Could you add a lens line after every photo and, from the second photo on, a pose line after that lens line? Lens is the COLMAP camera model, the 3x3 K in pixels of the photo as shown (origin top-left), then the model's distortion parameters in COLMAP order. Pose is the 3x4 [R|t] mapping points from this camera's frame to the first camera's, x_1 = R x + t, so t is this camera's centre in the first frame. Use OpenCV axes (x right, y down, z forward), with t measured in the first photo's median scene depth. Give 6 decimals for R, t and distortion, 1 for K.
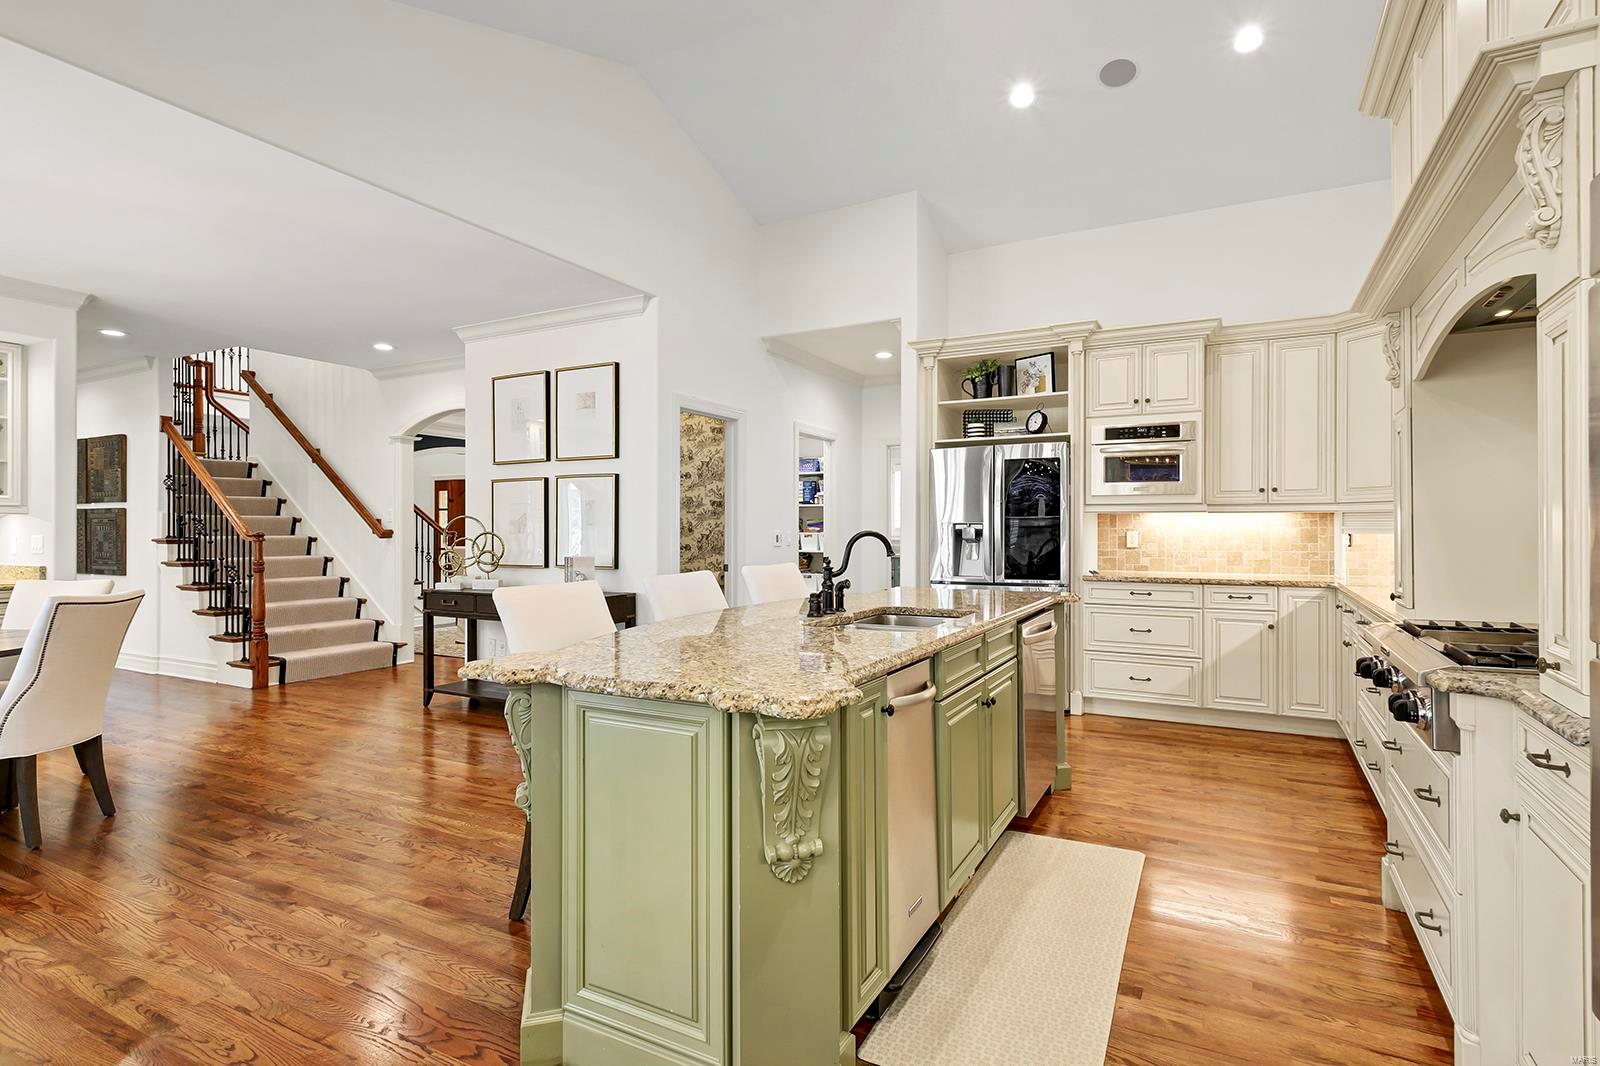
lens RADIAL K [[808.5, 0, 800.2], [0, 808.5, 532.5], [0, 0, 1]] dist [-0.005865, -0.002655]
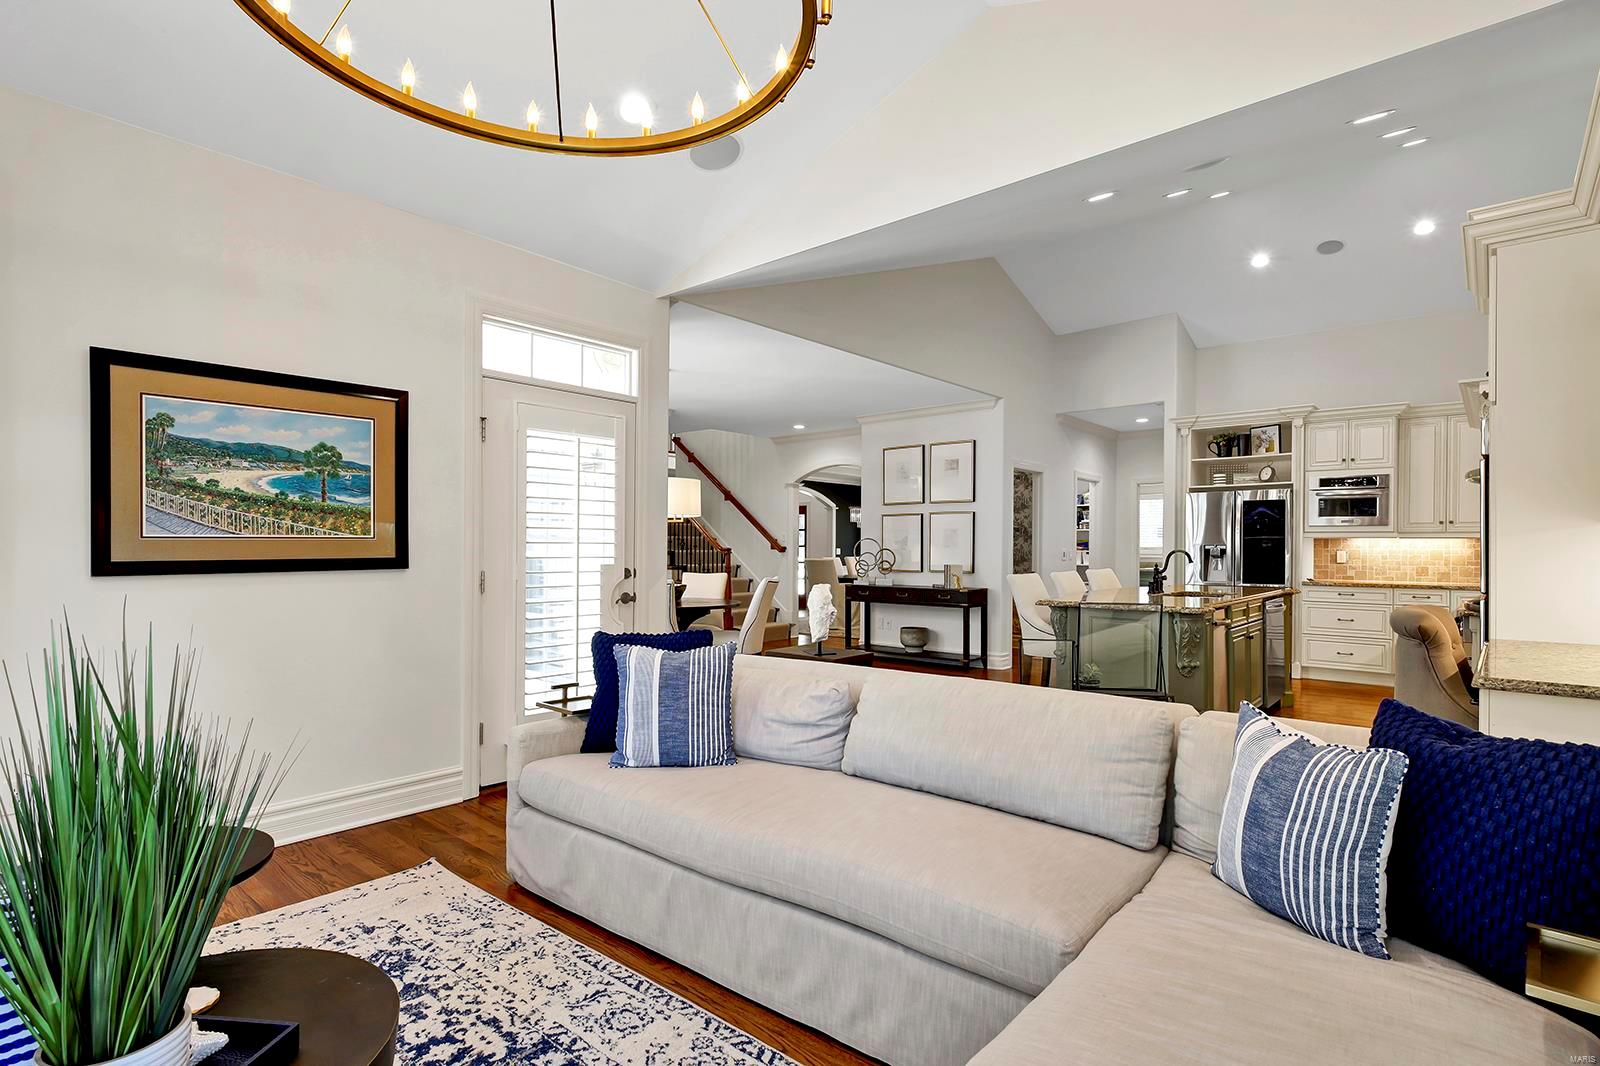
lens RADIAL K [[808.5, 0, 816.7], [0, 808.5, 551.0], [0, 0, 1]] dist [-0.005865, -0.002655]
pose [[0.979347, 0.006939, -0.202066, -0.198438], [-0.006603, 0.999975, 0.002338, 0.001260], [0.202077, -0.000955, 0.979369, -0.558870]]
